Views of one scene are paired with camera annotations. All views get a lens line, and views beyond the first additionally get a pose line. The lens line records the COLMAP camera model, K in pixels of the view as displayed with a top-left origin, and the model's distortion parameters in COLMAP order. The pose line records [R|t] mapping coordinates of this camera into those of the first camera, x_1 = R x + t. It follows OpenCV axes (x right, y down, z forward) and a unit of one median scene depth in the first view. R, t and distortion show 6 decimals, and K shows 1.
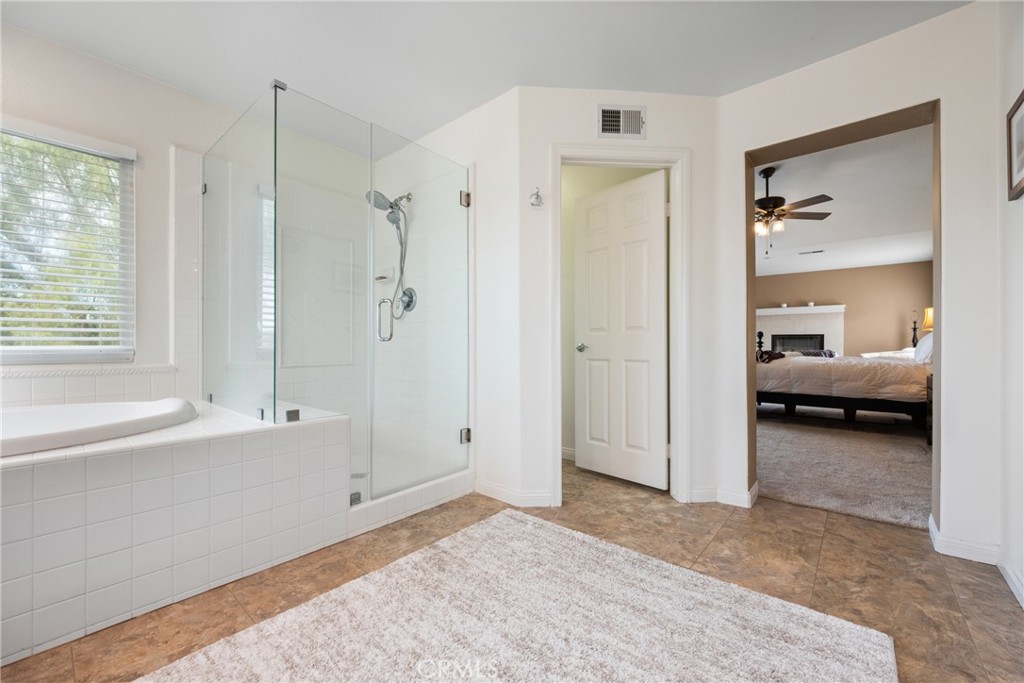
lens RADIAL K [[405.8, 0, 509.8], [0, 405.8, 343.3], [0, 0, 1]] dist [0.001879, 0.000316]
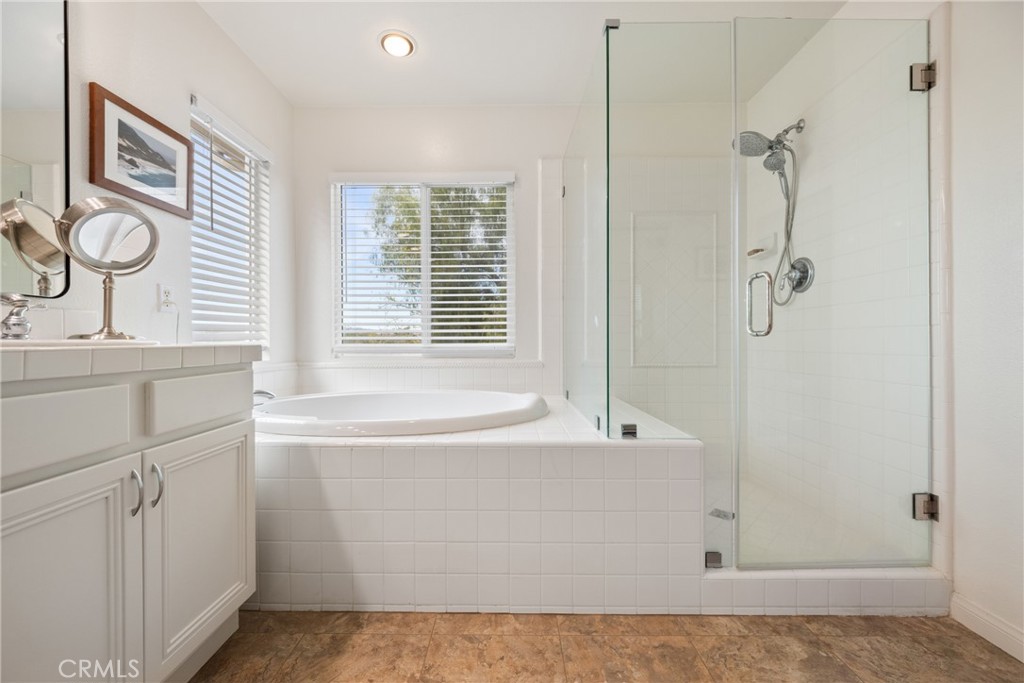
lens RADIAL K [[404.7, 0, 508.8], [0, 404.7, 342.2], [0, 0, 1]] dist [-0.002917, -0.000433]
pose [[0.648889, -0.001965, -0.760881, -0.061760], [0.005144, 0.999985, 0.001805, 0.000823], [0.760866, -0.005085, 0.648889, 0.225870]]
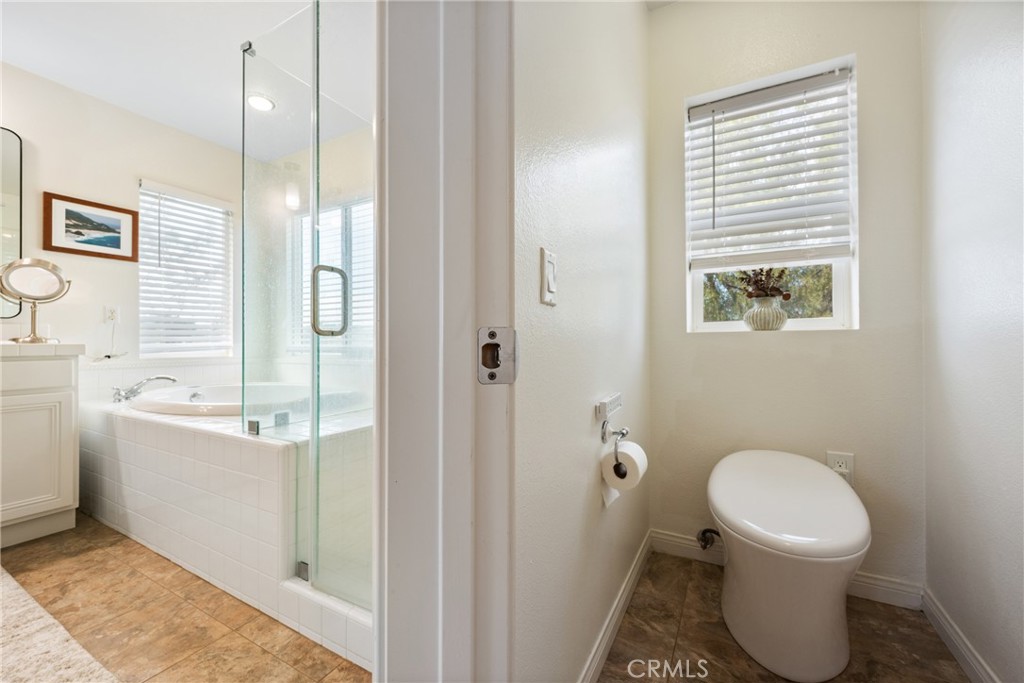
lens RADIAL K [[405.8, 0, 509.8], [0, 405.8, 343.3], [0, 0, 1]] dist [0.001879, 0.000316]
pose [[0.202691, -0.000939, -0.979242, 0.288298], [0.002929, 0.999996, -0.000352, 0.004281], [0.979238, -0.002797, 0.202693, 0.983019]]
